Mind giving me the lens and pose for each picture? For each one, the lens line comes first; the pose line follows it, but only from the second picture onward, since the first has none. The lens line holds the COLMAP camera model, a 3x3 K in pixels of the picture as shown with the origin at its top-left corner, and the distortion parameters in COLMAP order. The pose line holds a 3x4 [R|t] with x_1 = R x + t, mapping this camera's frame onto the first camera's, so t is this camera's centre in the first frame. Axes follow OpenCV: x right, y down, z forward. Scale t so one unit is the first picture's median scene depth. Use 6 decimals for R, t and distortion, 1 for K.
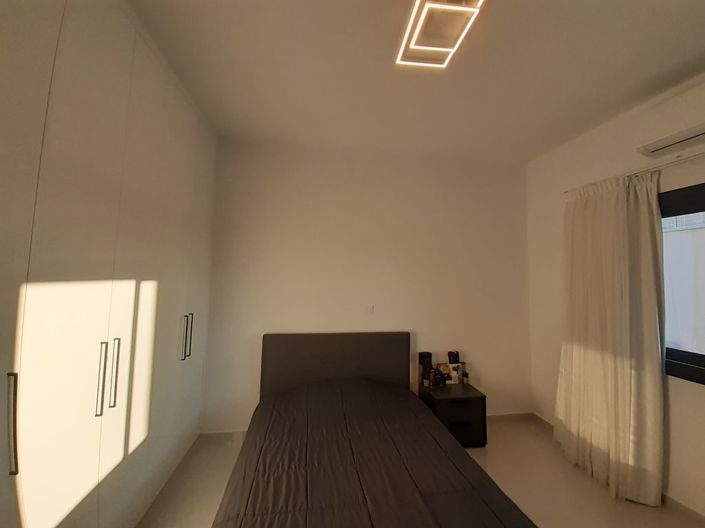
lens RADIAL K [[279.2, 0, 352.9], [0, 279.2, 253.6], [0, 0, 1]] dist [0.011409, -0.011416]
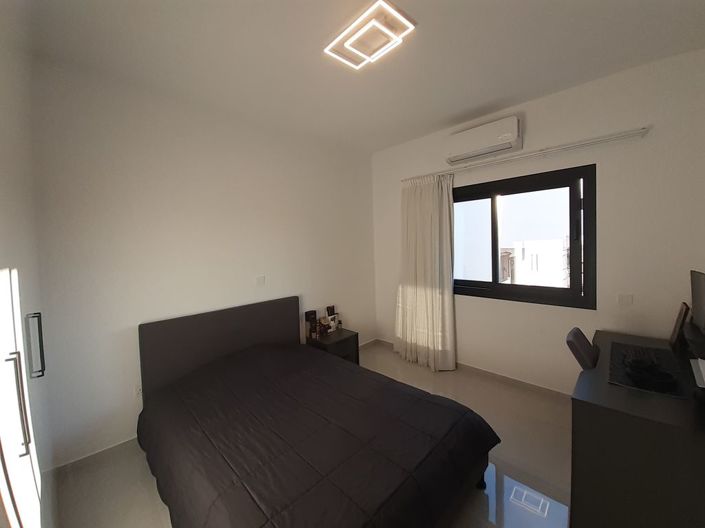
lens RADIAL K [[279.2, 0, 352.9], [0, 279.2, 253.6], [0, 0, 1]] dist [0.011409, -0.011416]
pose [[0.806174, -0.064076, 0.588198, -0.312117], [-0.000762, 0.994006, 0.109327, -0.009314], [-0.591678, -0.088585, 0.801293, -0.008925]]
